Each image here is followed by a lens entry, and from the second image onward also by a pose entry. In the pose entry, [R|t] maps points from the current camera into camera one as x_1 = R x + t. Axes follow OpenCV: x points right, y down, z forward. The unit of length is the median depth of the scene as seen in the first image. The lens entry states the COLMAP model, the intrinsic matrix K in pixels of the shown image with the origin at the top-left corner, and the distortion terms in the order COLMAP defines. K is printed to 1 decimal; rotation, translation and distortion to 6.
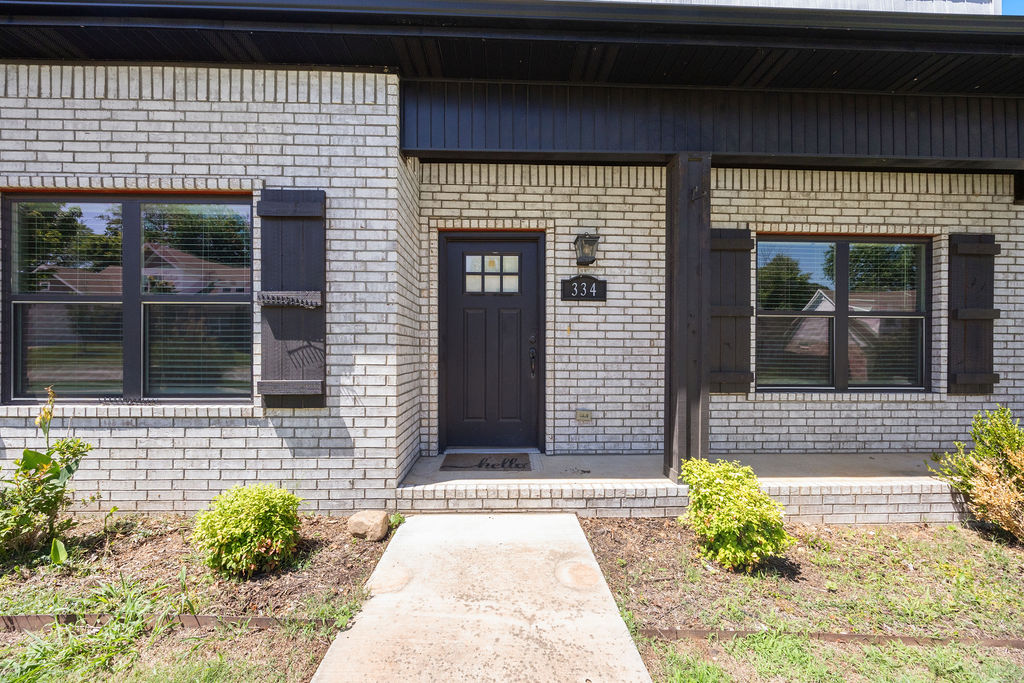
lens RADIAL K [[390.3, 0, 508.4], [0, 390.3, 354.4], [0, 0, 1]] dist [-0.004185, 0.000595]
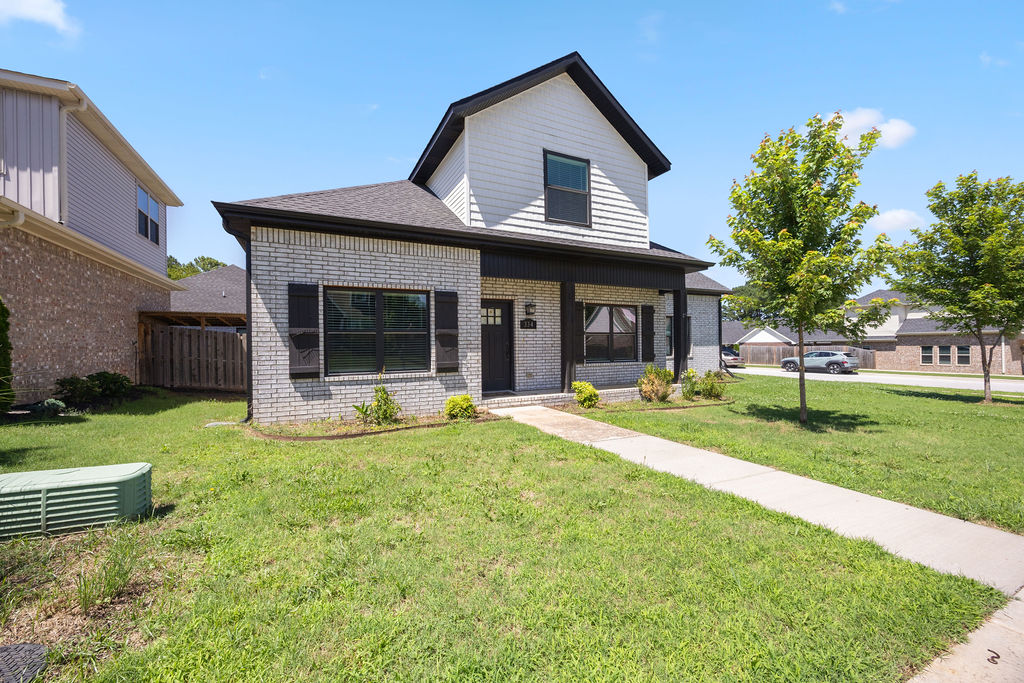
lens RADIAL K [[390.3, 0, 502.3], [0, 390.3, 348.2], [0, 0, 1]] dist [-0.004185, 0.000595]
pose [[0.912496, -0.017661, 0.408704, -1.268913], [0.019350, 0.999813, 0.000003, -0.021589], [-0.408627, 0.007906, 0.912667, -1.561491]]
